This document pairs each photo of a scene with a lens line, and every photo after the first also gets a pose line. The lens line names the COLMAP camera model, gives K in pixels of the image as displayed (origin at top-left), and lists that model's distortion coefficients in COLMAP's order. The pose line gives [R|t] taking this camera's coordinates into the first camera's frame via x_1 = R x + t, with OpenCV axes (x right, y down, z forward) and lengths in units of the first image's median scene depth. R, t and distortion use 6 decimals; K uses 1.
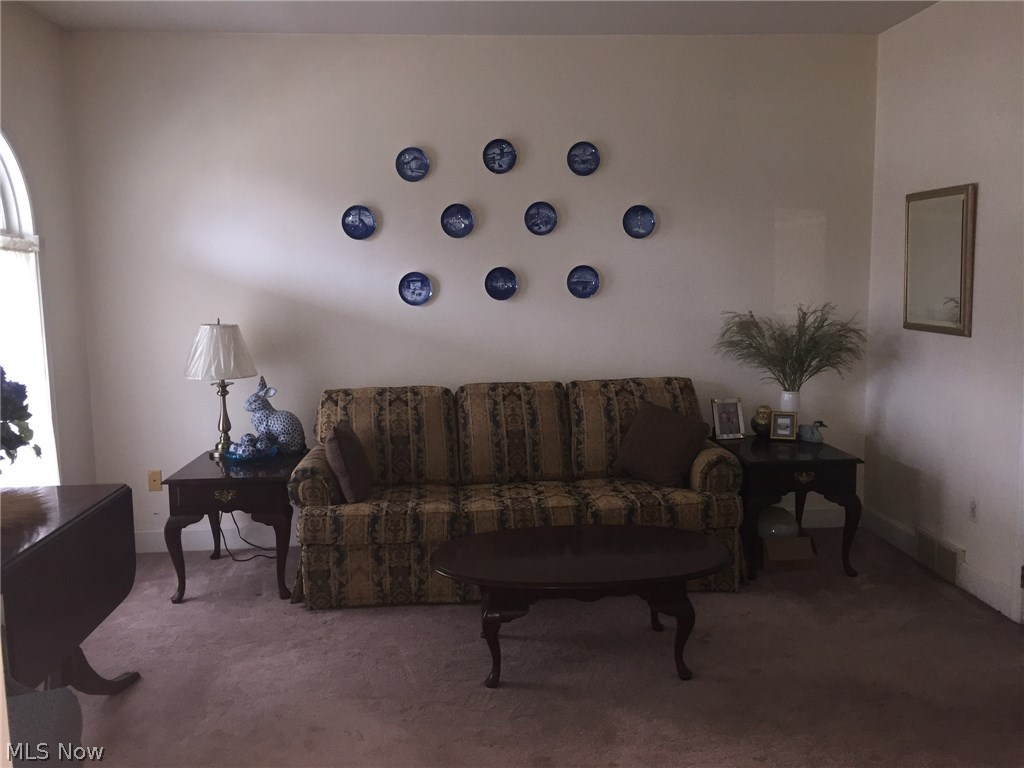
lens RADIAL K [[876.0, 0, 511.5], [0, 876.0, 384.7], [0, 0, 1]] dist [0.039141, -0.041309]
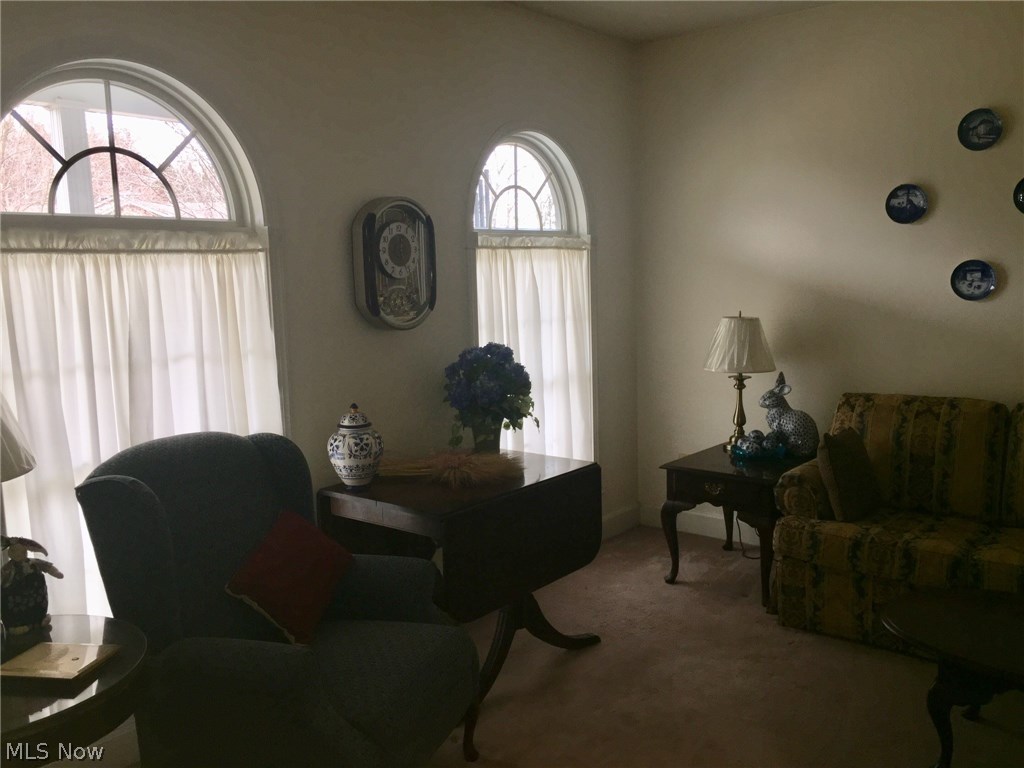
lens RADIAL K [[876.0, 0, 507.9], [0, 876.0, 387.2], [0, 0, 1]] dist [0.039141, -0.041309]
pose [[0.721215, 0.086354, -0.687308, 0.168024], [-0.070848, 0.996192, 0.050818, -0.021963], [0.689079, 0.012043, 0.724586, 0.103407]]
